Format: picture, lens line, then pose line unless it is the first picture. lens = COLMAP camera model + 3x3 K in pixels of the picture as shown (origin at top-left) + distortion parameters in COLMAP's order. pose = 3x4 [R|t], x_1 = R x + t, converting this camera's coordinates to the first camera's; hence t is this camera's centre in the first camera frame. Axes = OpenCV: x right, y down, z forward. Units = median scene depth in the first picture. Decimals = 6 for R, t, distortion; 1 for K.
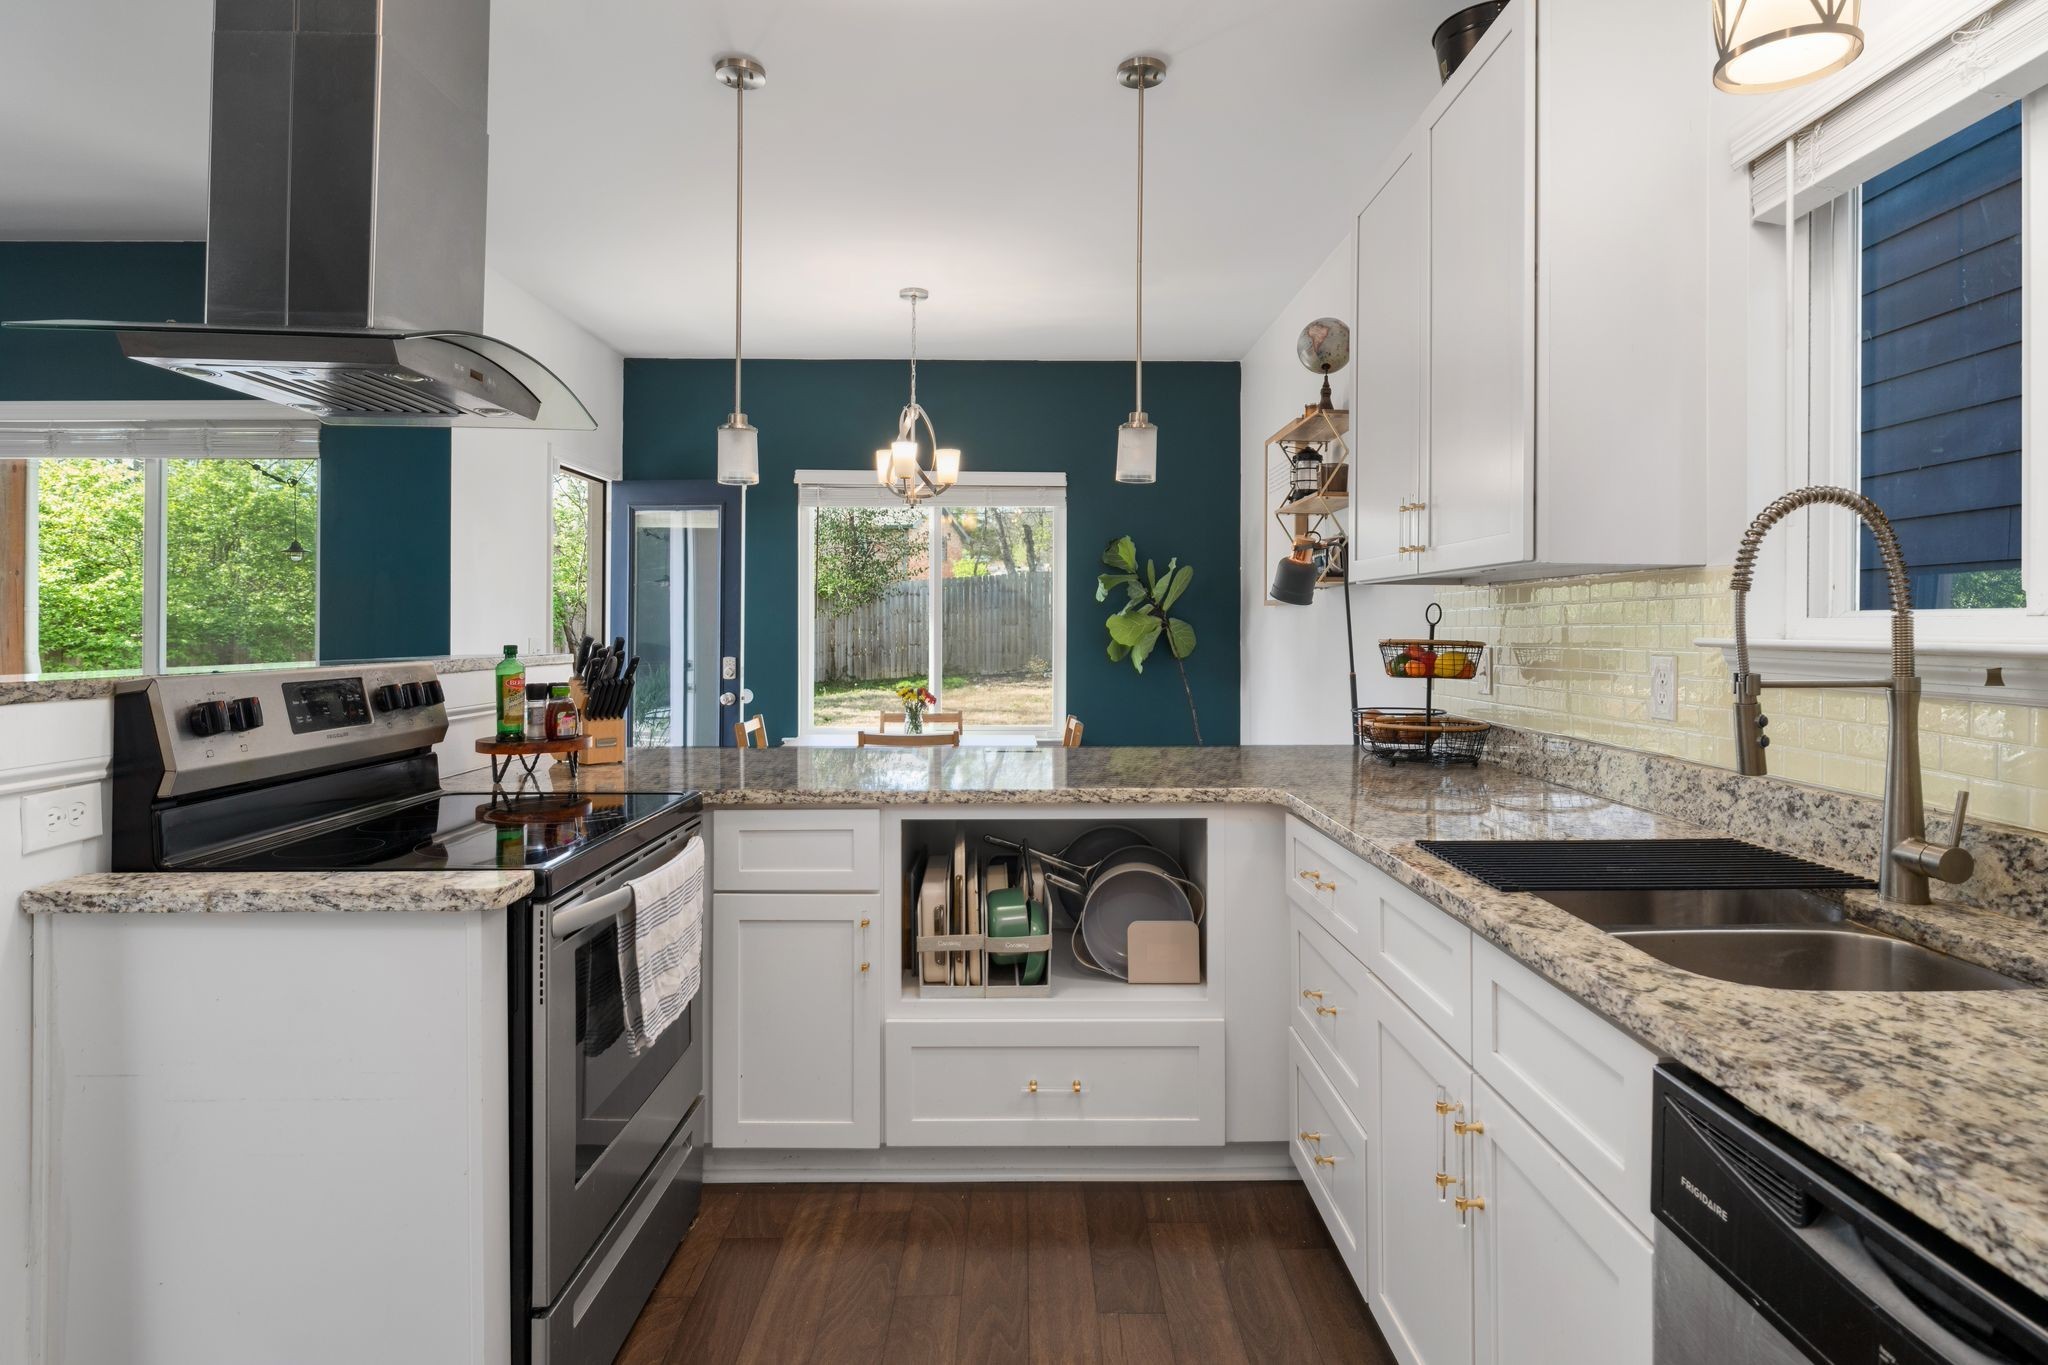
lens RADIAL K [[1068.4, 0, 1039.3], [0, 1068.4, 623.9], [0, 0, 1]] dist [-0.003221, -0.001076]
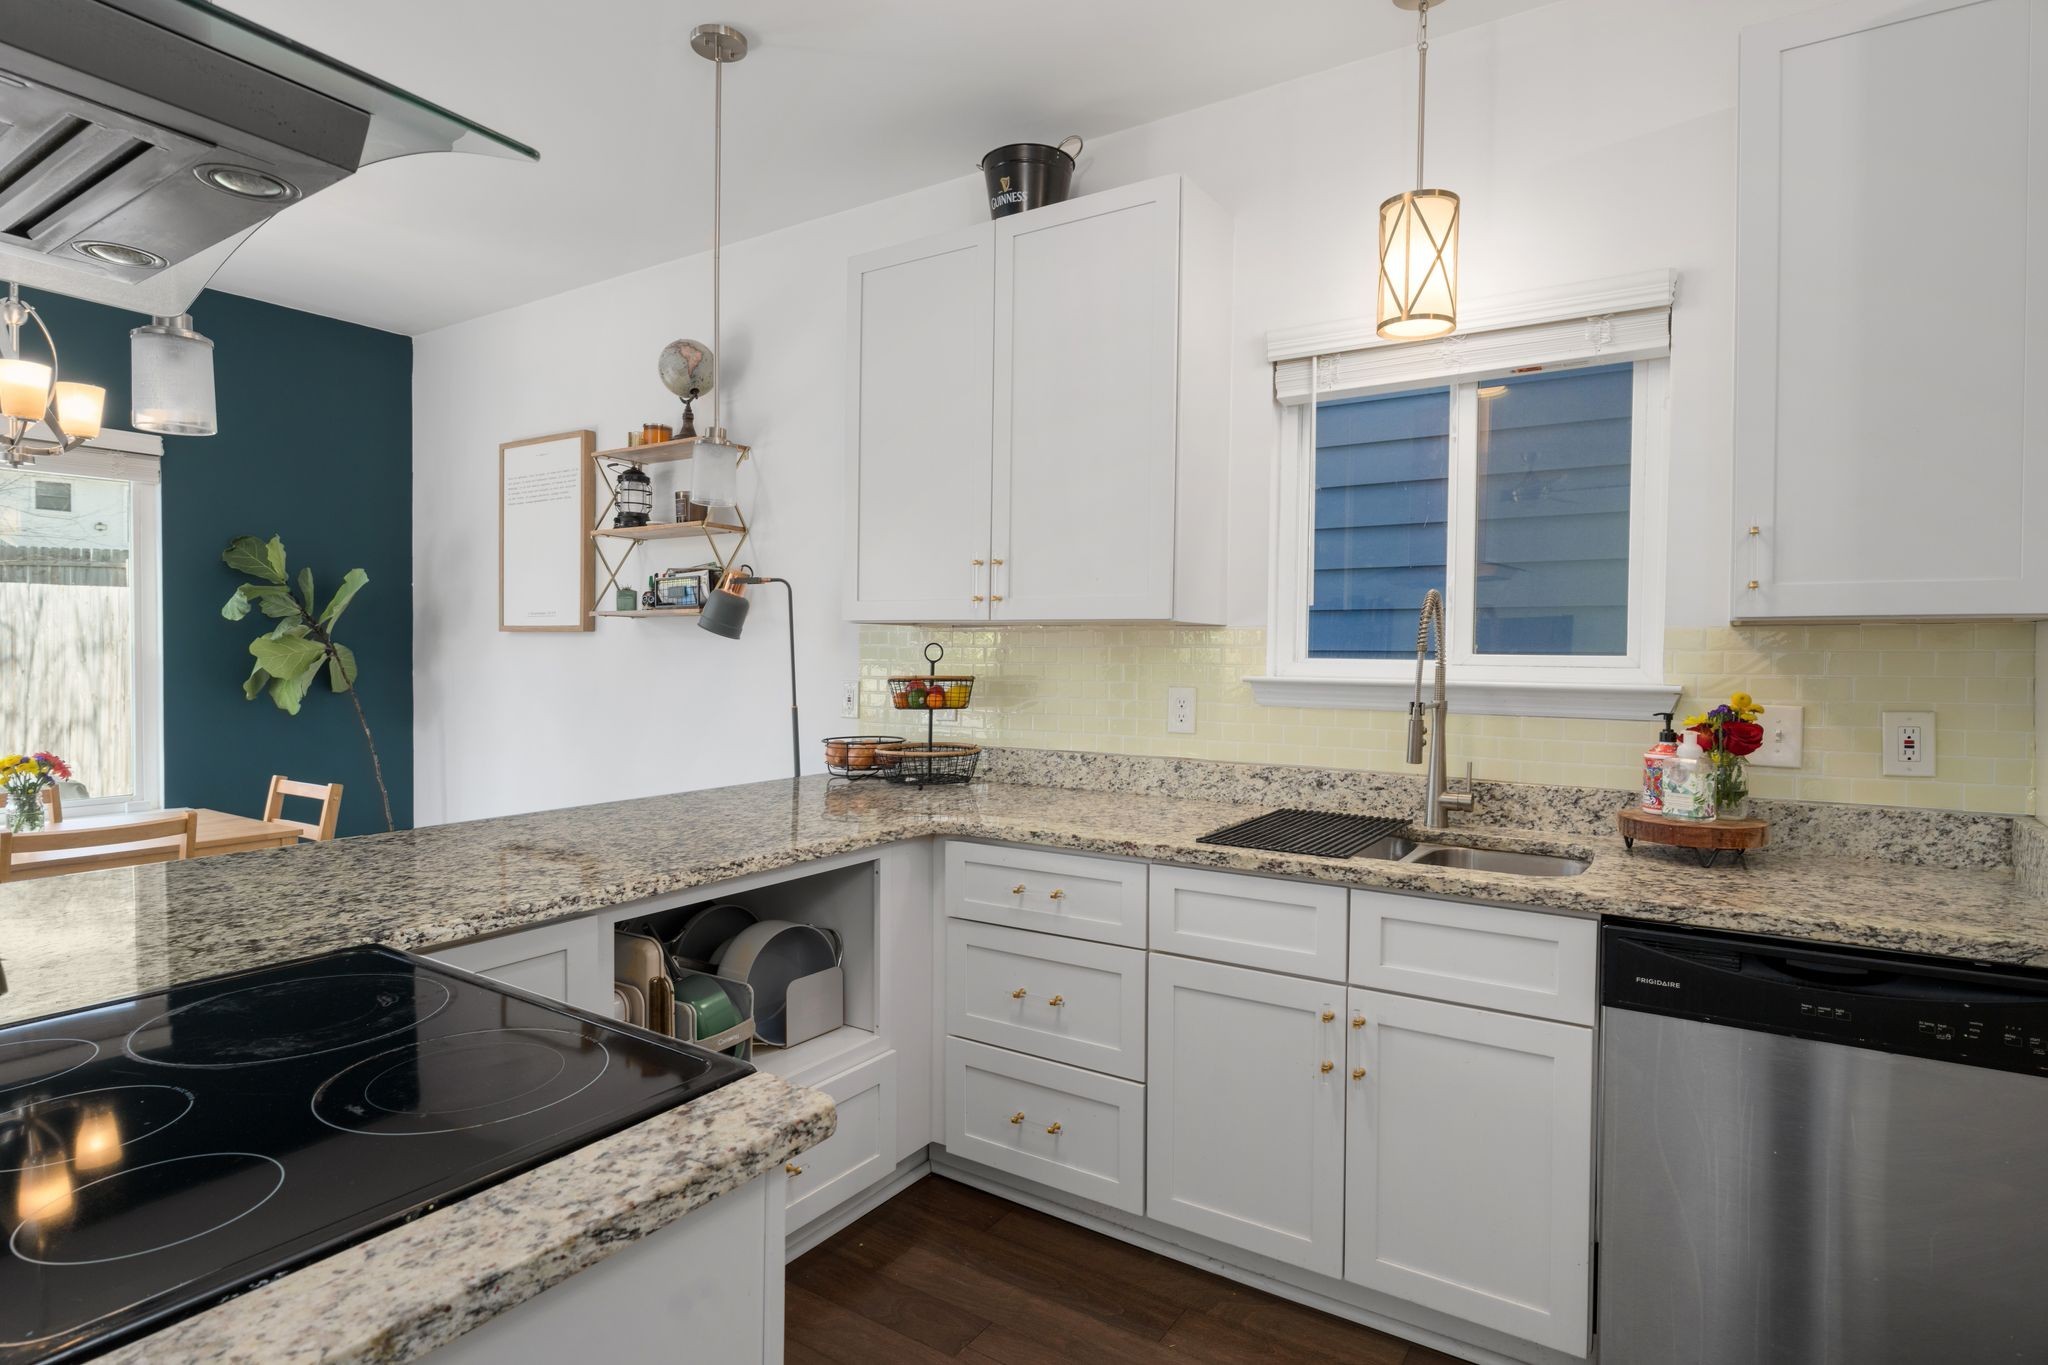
lens RADIAL K [[1068.4, 0, 1007.7], [0, 1068.4, 682.6], [0, 0, 1]] dist [-0.003221, -0.001076]
pose [[0.569952, -0.023303, 0.821348, -0.606874], [-0.008865, 0.999365, 0.034505, -0.020285], [-0.821630, -0.026947, 0.569383, 0.335642]]
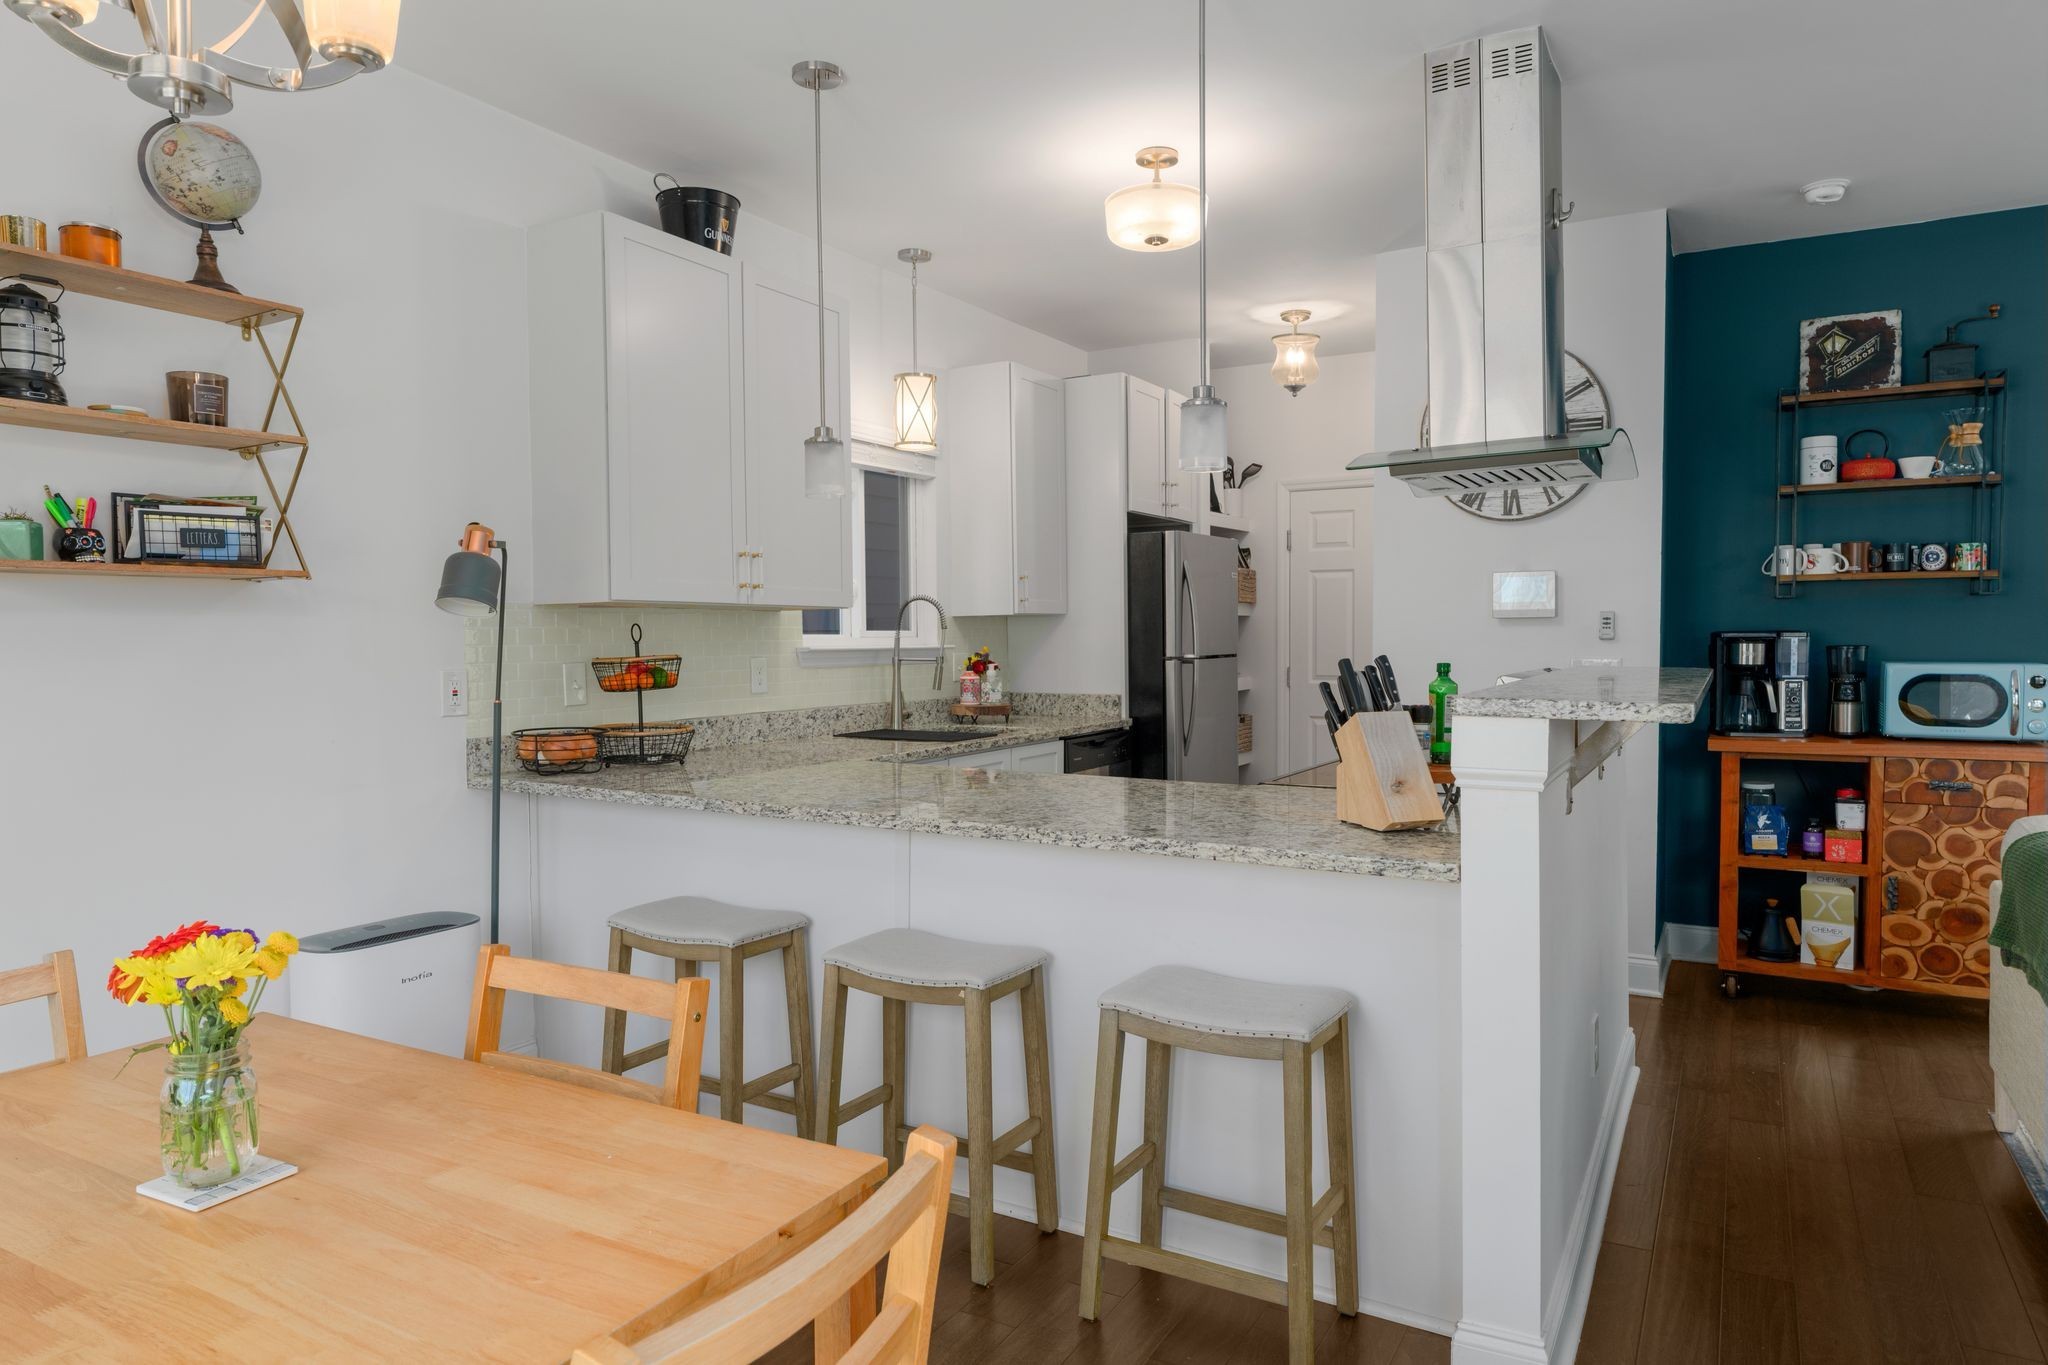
lens RADIAL K [[1270.9, 0, 1020.6], [0, 1270.9, 671.3], [0, 0, 1]] dist [0.003389, 0.004867]
pose [[-0.858632, -0.010037, 0.512494, -0.790927], [0.004591, 0.999618, 0.027269, -0.004701], [-0.512572, 0.025767, -0.858258, 2.282817]]
